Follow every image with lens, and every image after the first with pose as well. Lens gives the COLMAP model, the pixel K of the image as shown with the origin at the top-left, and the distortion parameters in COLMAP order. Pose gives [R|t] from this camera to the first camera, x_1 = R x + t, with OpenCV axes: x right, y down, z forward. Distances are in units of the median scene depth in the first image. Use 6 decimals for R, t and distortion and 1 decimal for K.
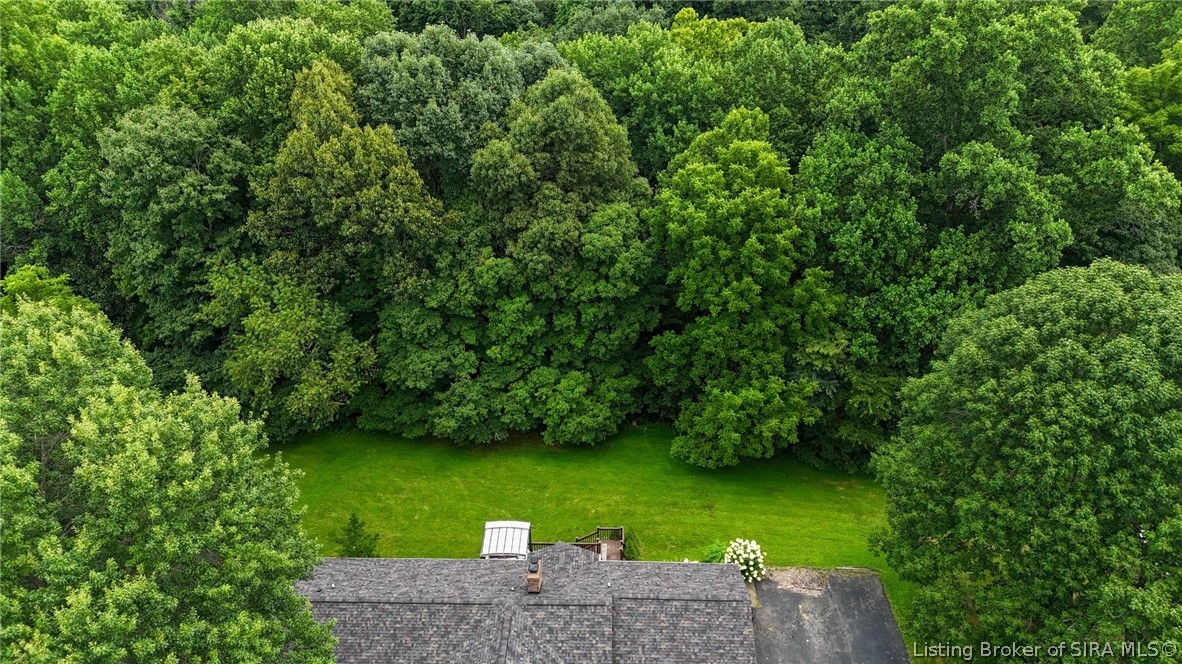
lens RADIAL K [[866.8, 0, 591.0], [0, 866.8, 332.0], [0, 0, 1]] dist [0.112109, -0.136288]
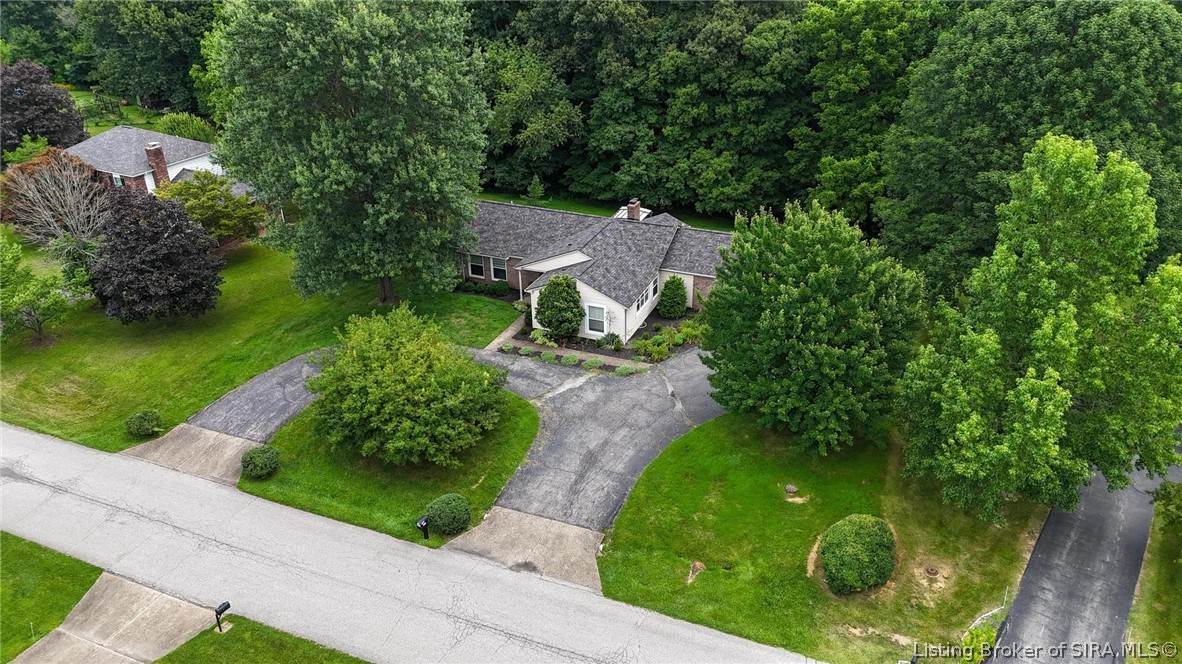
lens RADIAL K [[866.8, 0, 591.0], [0, 866.8, 332.0], [0, 0, 1]] dist [0.112109, -0.136288]
pose [[0.929564, 0.162968, -0.330685, 0.289293], [-0.170151, 0.985391, 0.007320, 0.360772], [0.327047, 0.049462, 0.943713, -0.298812]]
